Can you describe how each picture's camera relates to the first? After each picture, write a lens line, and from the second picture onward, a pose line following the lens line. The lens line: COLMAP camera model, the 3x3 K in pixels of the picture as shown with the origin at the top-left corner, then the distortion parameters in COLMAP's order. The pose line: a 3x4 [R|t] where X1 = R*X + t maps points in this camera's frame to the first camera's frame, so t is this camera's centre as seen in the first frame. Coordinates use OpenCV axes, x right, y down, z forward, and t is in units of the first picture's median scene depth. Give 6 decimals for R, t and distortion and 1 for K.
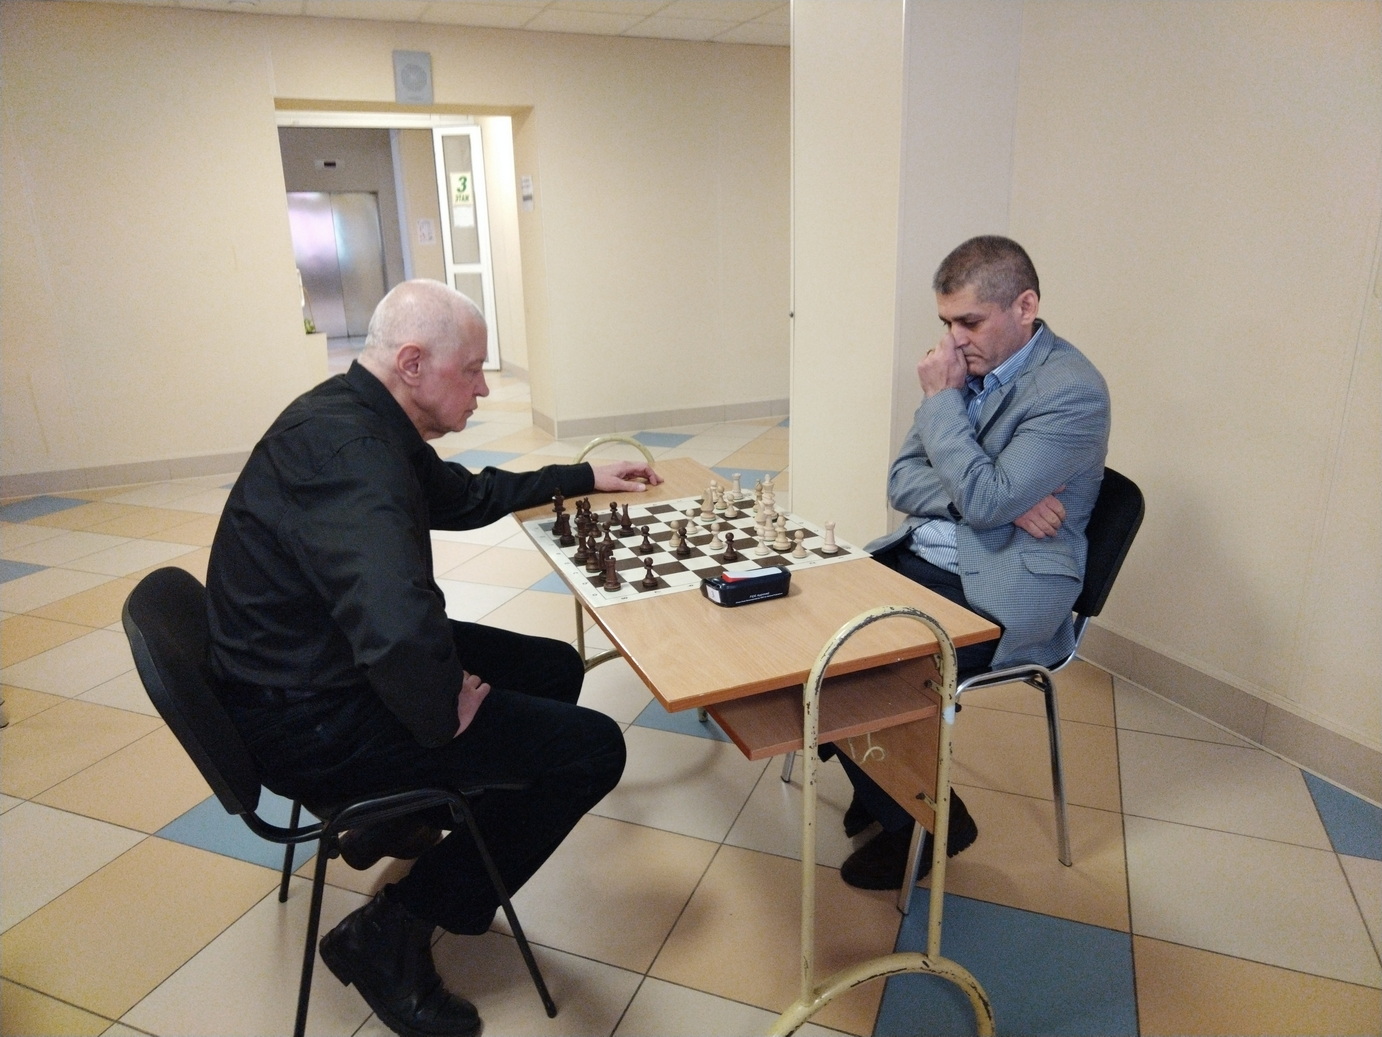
lens RADIAL K [[994.4, 0, 692.4], [0, 994.4, 523.8], [0, 0, 1]] dist [-0.009076, 0.002264]
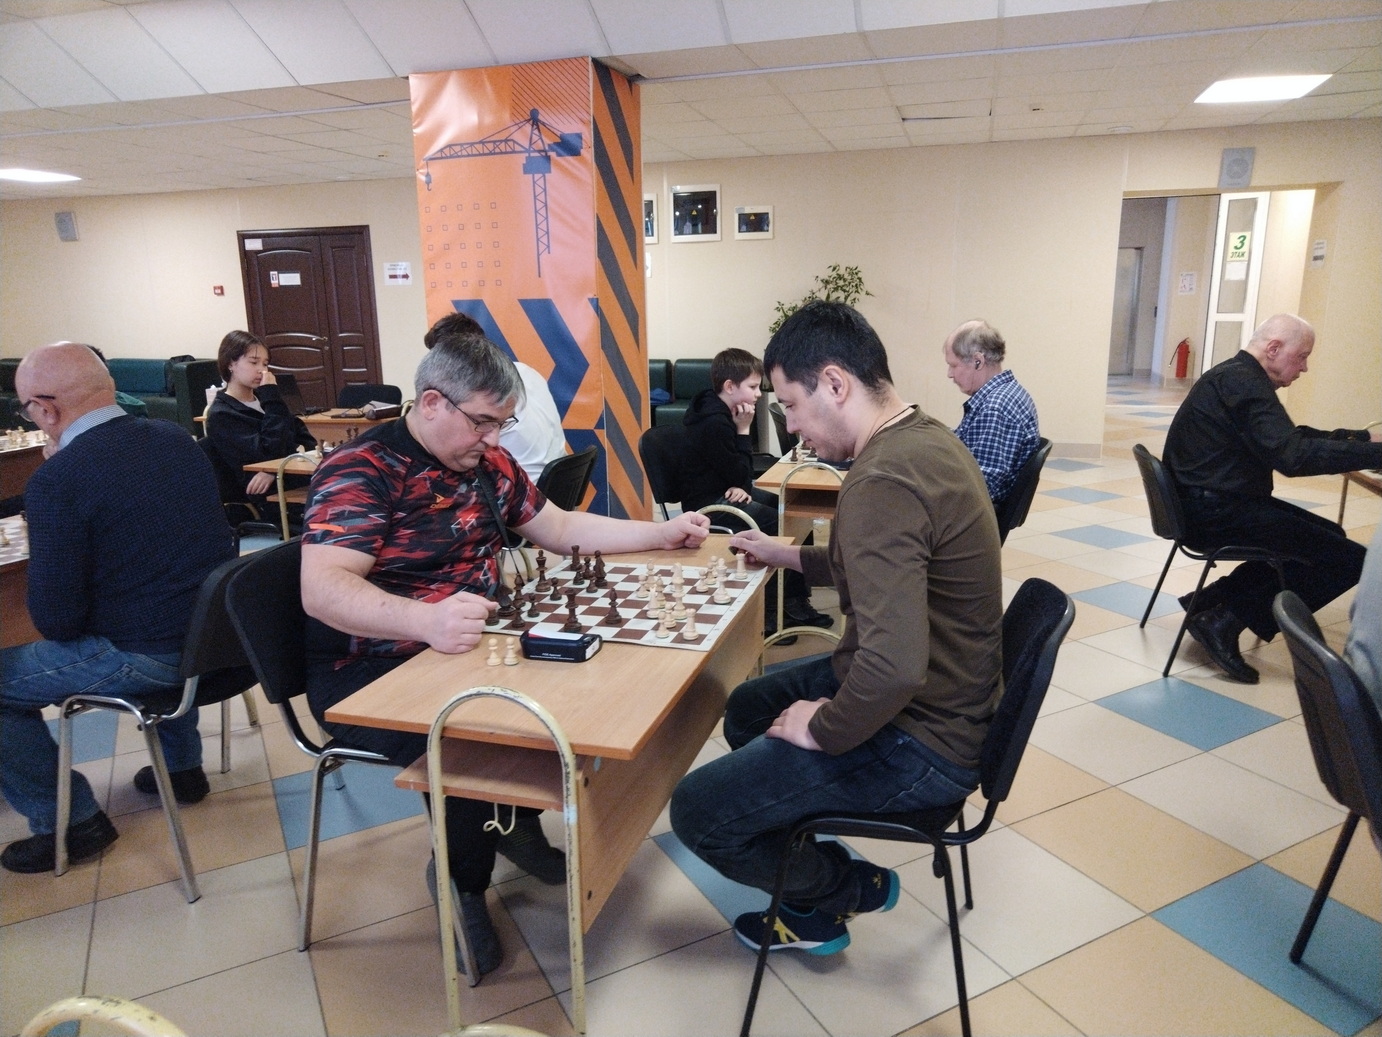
lens RADIAL K [[994.4, 0, 679.6], [0, 994.4, 524.9], [0, 0, 1]] dist [-0.009076, 0.002264]
pose [[0.773363, 0.157568, -0.614070, 0.021816], [-0.185940, 0.982398, 0.017906, 0.105182], [0.606083, 0.100332, 0.789048, -0.357786]]
